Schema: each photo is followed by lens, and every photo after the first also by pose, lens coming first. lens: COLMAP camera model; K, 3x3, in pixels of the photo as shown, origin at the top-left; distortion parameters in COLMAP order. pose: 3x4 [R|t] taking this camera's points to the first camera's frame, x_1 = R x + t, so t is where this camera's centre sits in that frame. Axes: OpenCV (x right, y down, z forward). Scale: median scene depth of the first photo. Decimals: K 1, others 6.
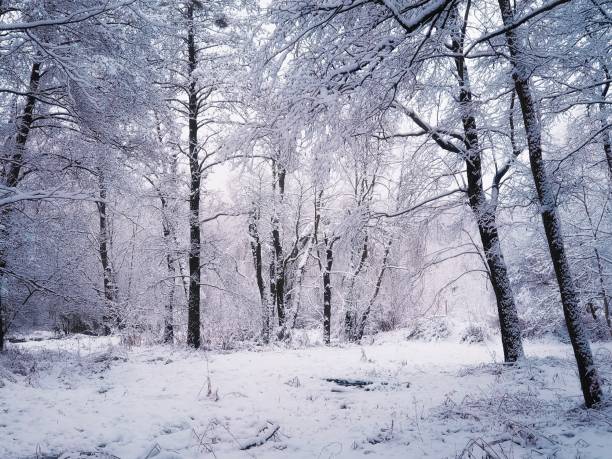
lens RADIAL K [[895.8, 0, 306.0], [0, 895.8, 229.5], [0, 0, 1]] dist [0.183703, -0.485436]
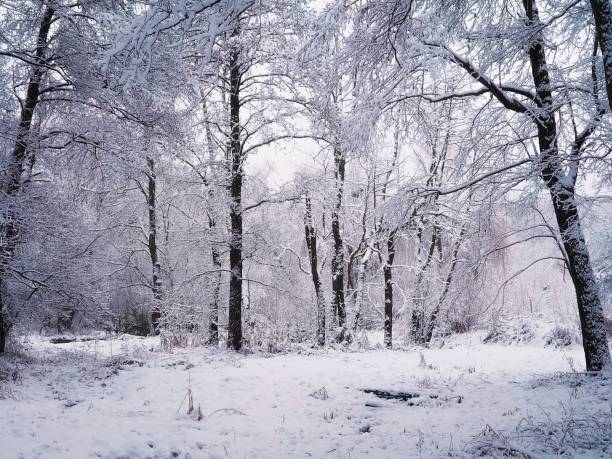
lens RADIAL K [[895.8, 0, 306.0], [0, 895.8, 229.5], [0, 0, 1]] dist [0.183703, -0.485436]
pose [[0.994831, -0.008362, -0.101196, 0.036239], [0.008177, 0.999964, -0.002243, 0.013735], [0.101211, 0.001403, 0.994864, 0.114980]]
